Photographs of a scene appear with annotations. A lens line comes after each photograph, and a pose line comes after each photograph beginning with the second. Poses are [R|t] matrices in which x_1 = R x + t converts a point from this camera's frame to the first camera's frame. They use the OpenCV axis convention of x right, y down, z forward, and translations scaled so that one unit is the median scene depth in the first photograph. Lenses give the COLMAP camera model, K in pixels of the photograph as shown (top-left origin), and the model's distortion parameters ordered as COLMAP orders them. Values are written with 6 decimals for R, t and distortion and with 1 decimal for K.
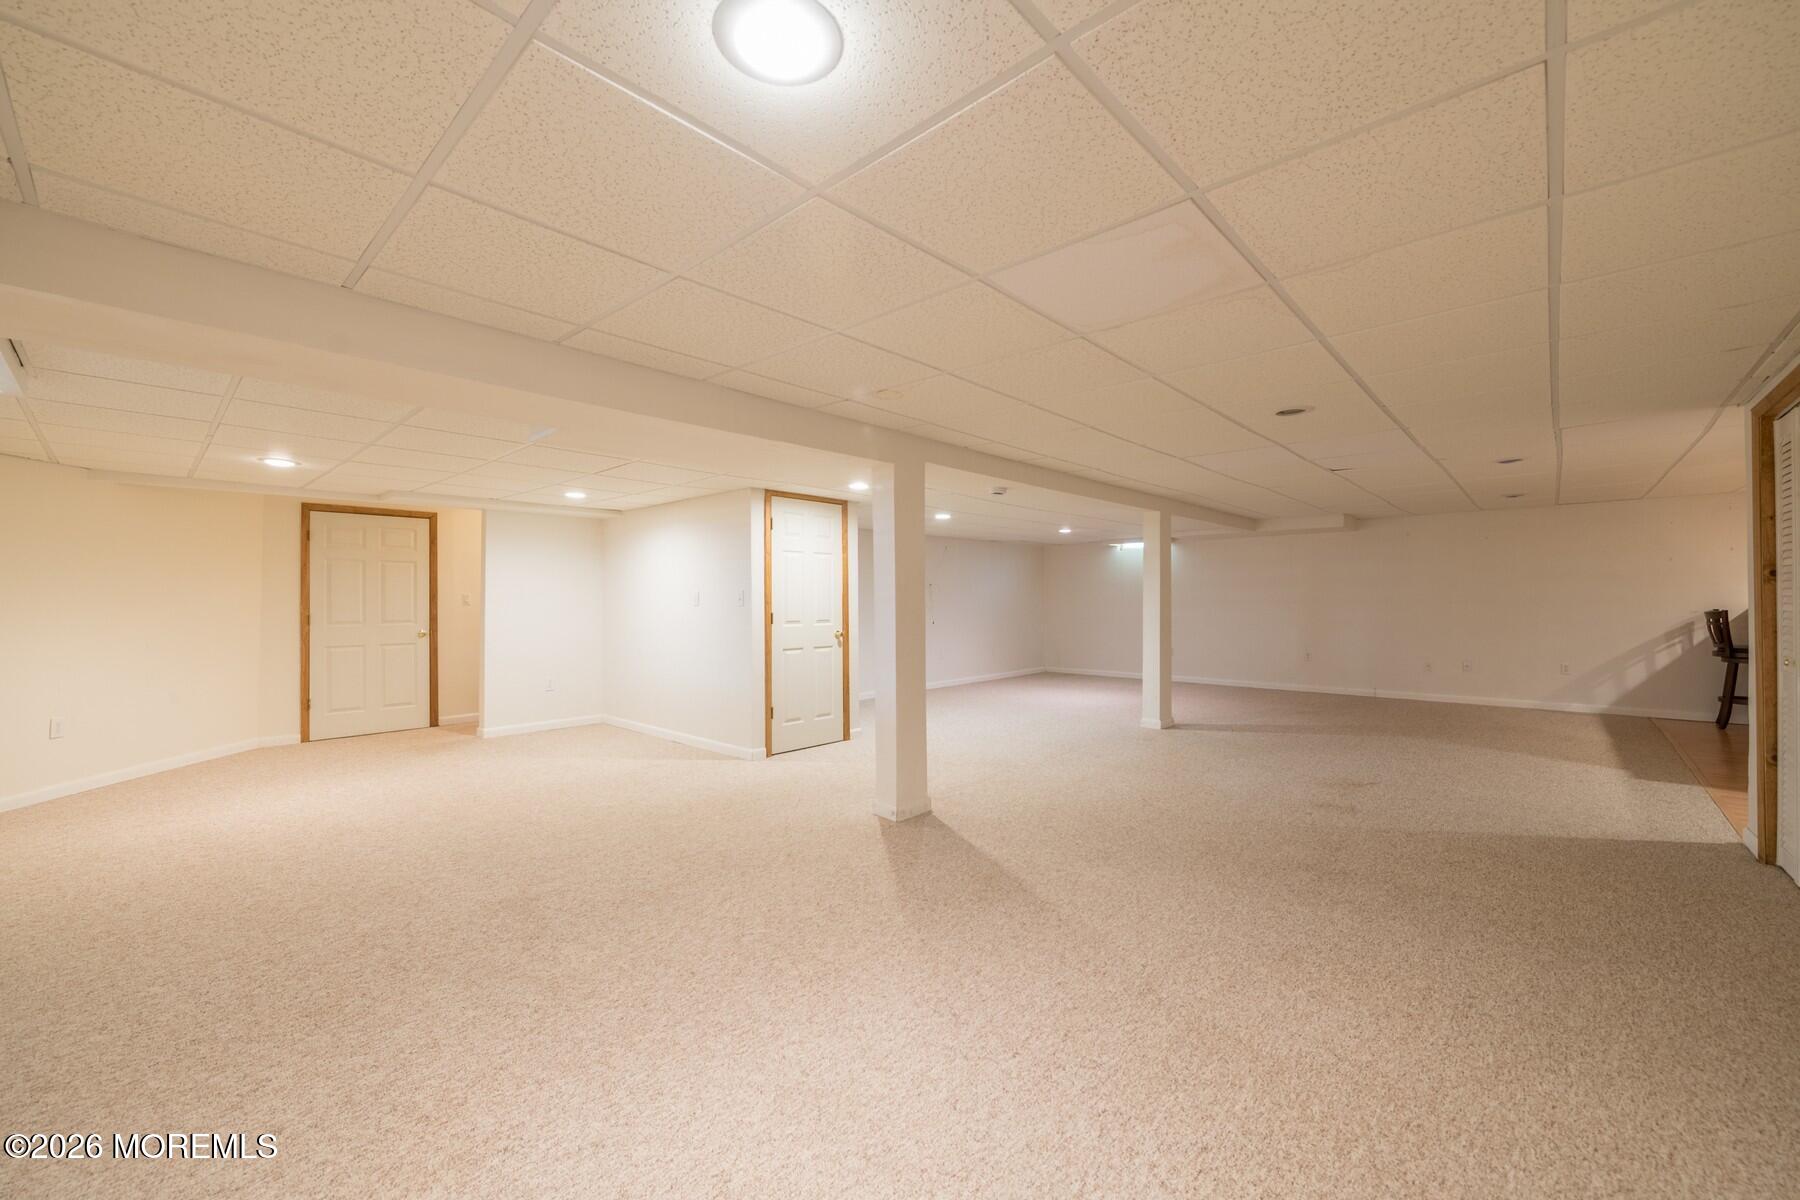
lens RADIAL K [[716.8, 0, 911.6], [0, 716.8, 593.5], [0, 0, 1]] dist [-0.002934, -0.001122]
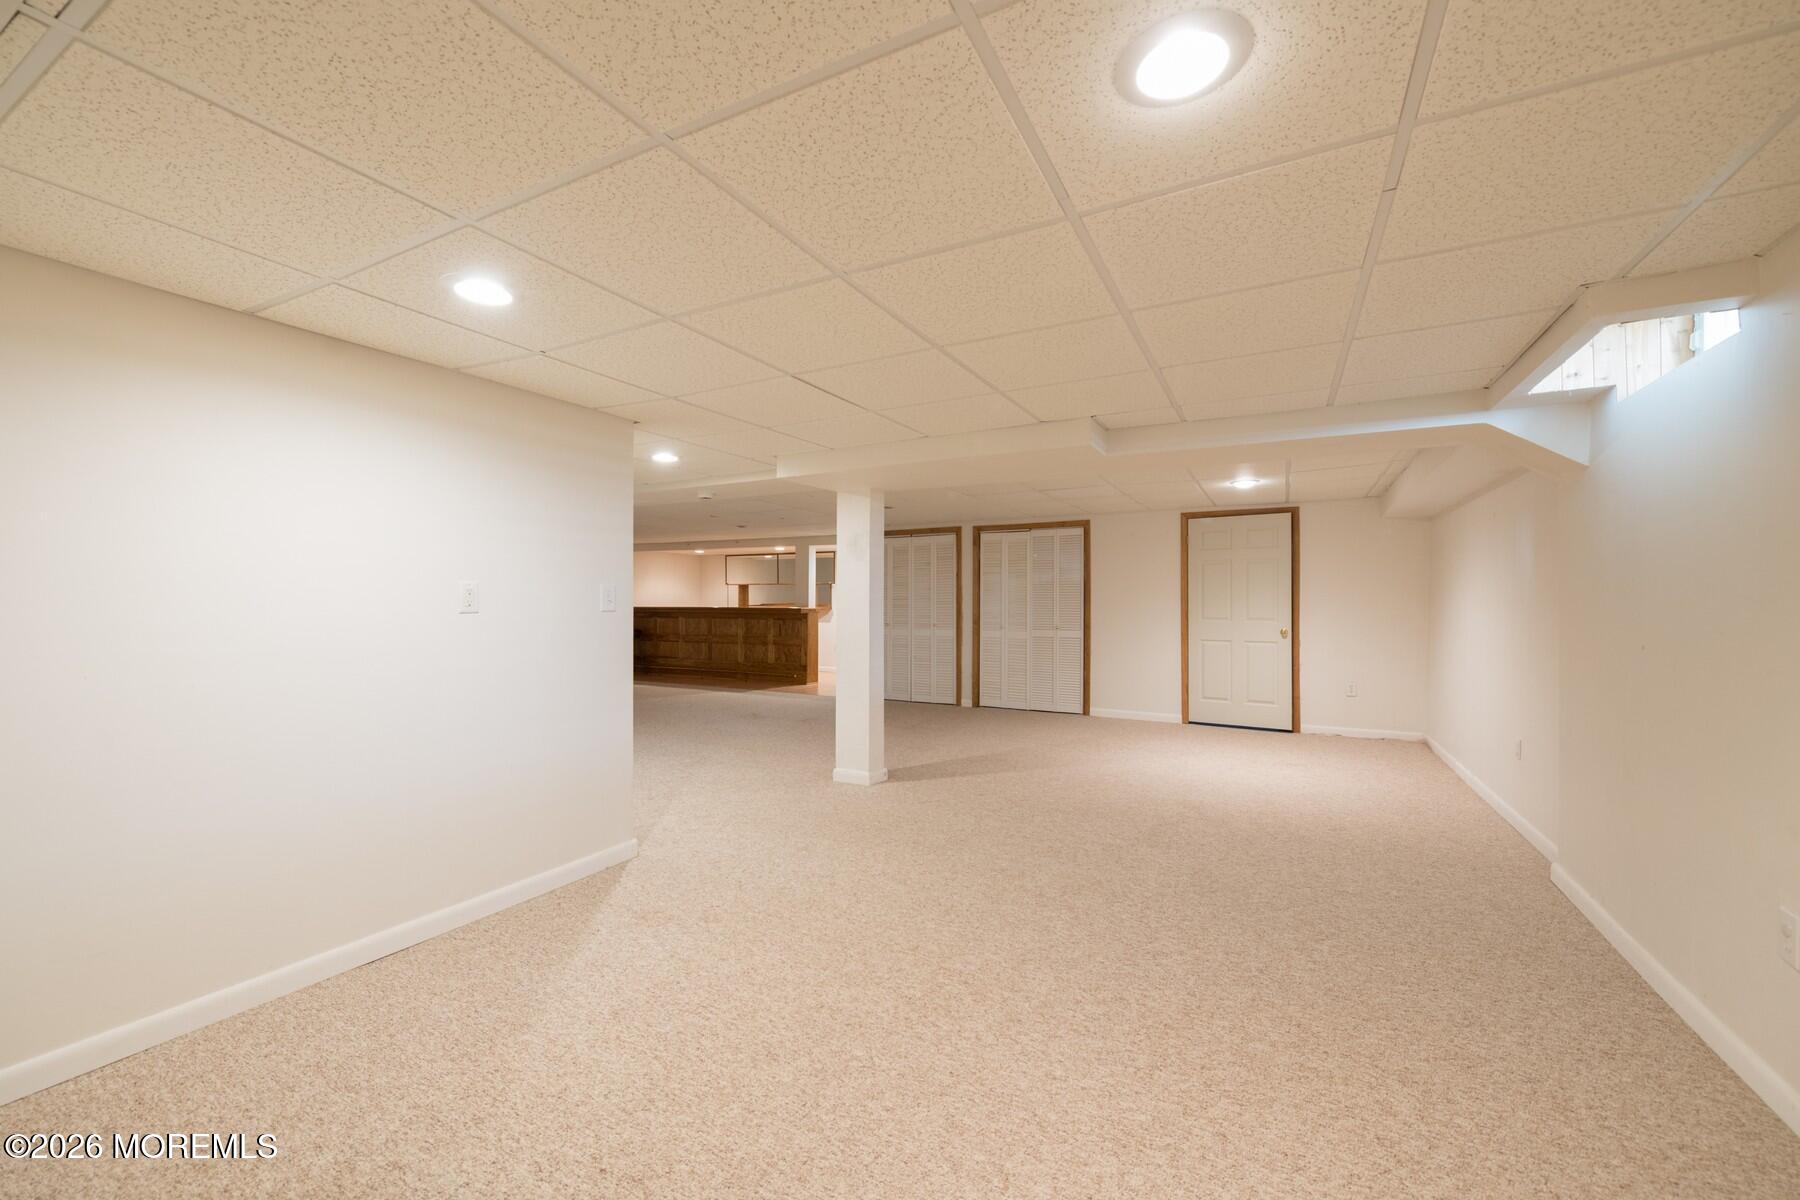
lens RADIAL K [[716.8, 0, 904.5], [0, 716.8, 606.0], [0, 0, 1]] dist [-0.002934, -0.001122]
pose [[-0.253171, -0.003576, 0.967415, -0.809525], [-0.001593, 0.999993, 0.003280, 0.009191], [-0.967420, -0.000711, -0.253175, 0.847603]]
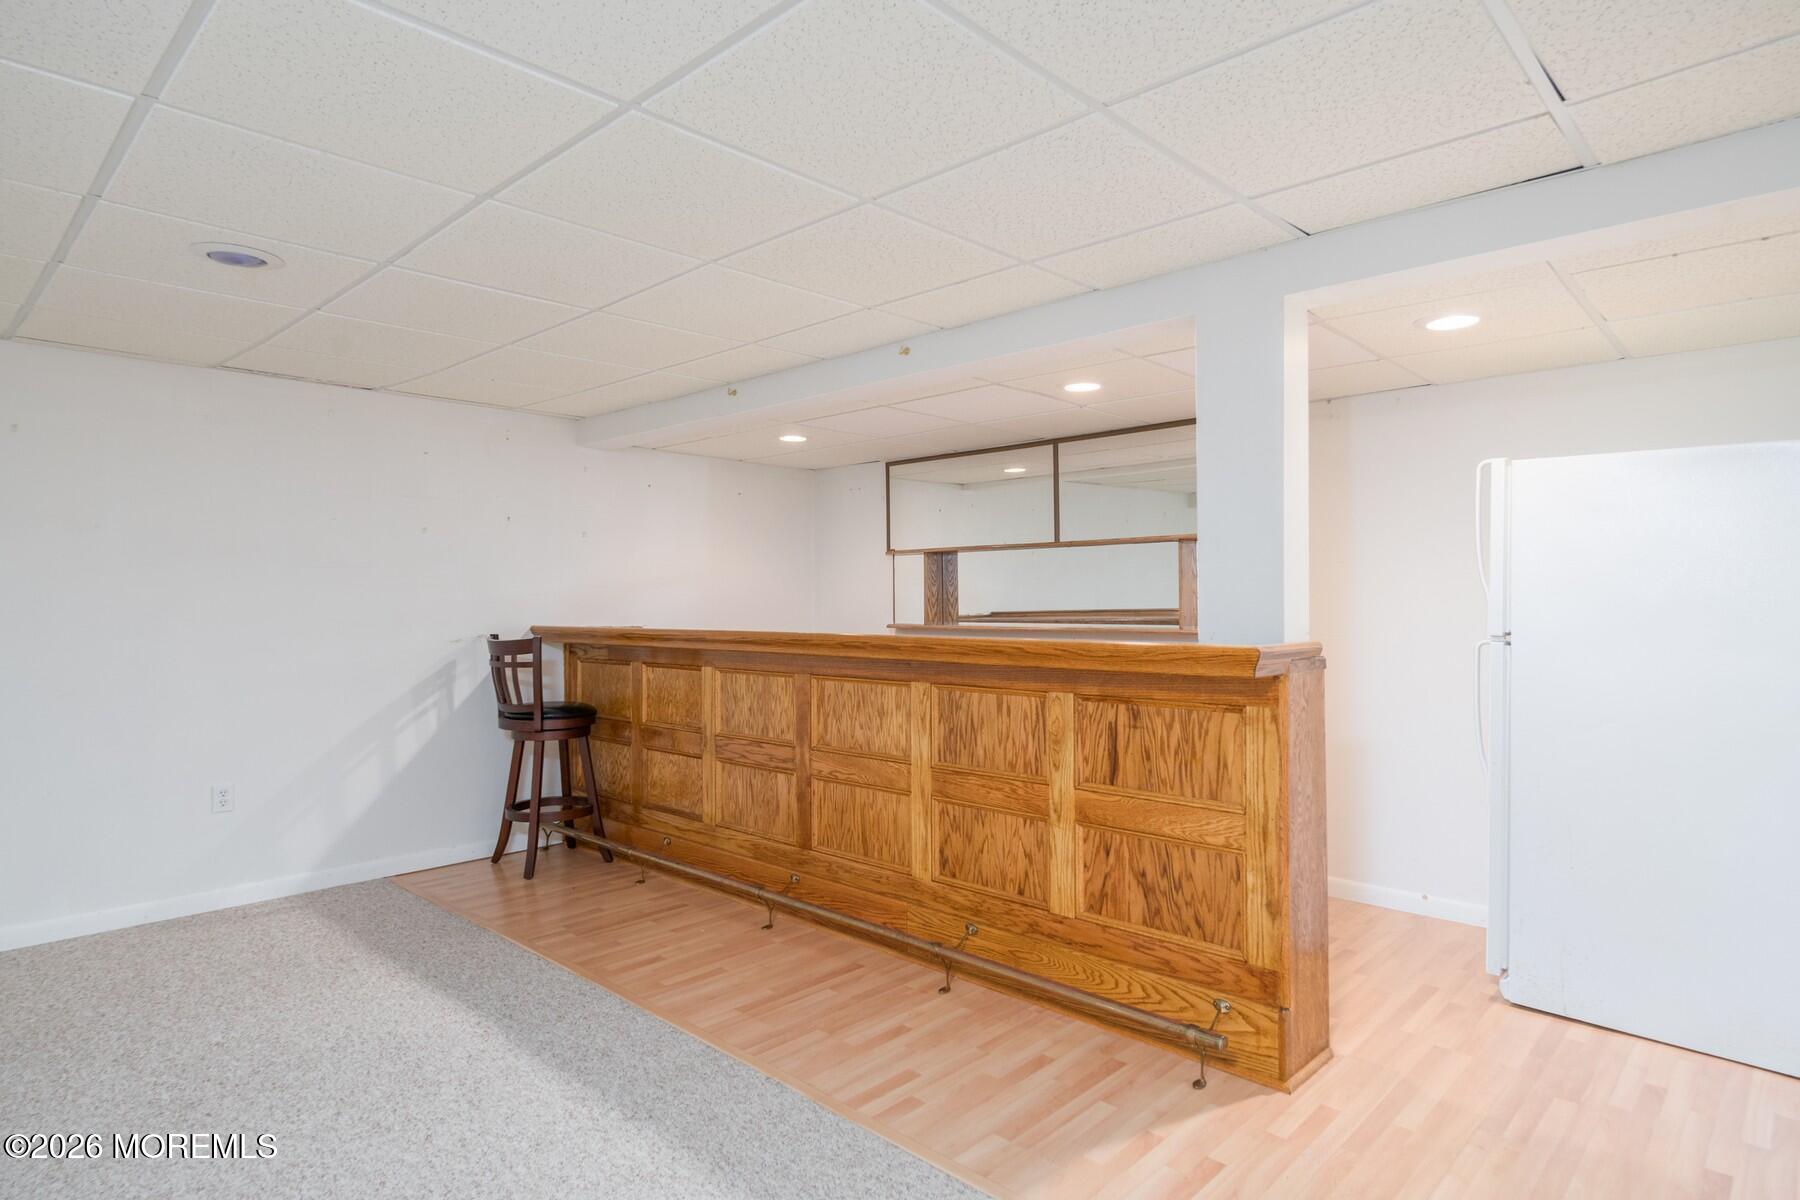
lens RADIAL K [[1009.5, 0, 900.8], [0, 1009.5, 607.2], [0, 0, 1]] dist [-0.001513, -0.001105]
pose [[0.022961, -0.000297, 0.999736, 0.478873], [0.002546, 0.999997, 0.000239, 0.004022], [-0.999733, 0.002540, 0.022961, 0.788299]]
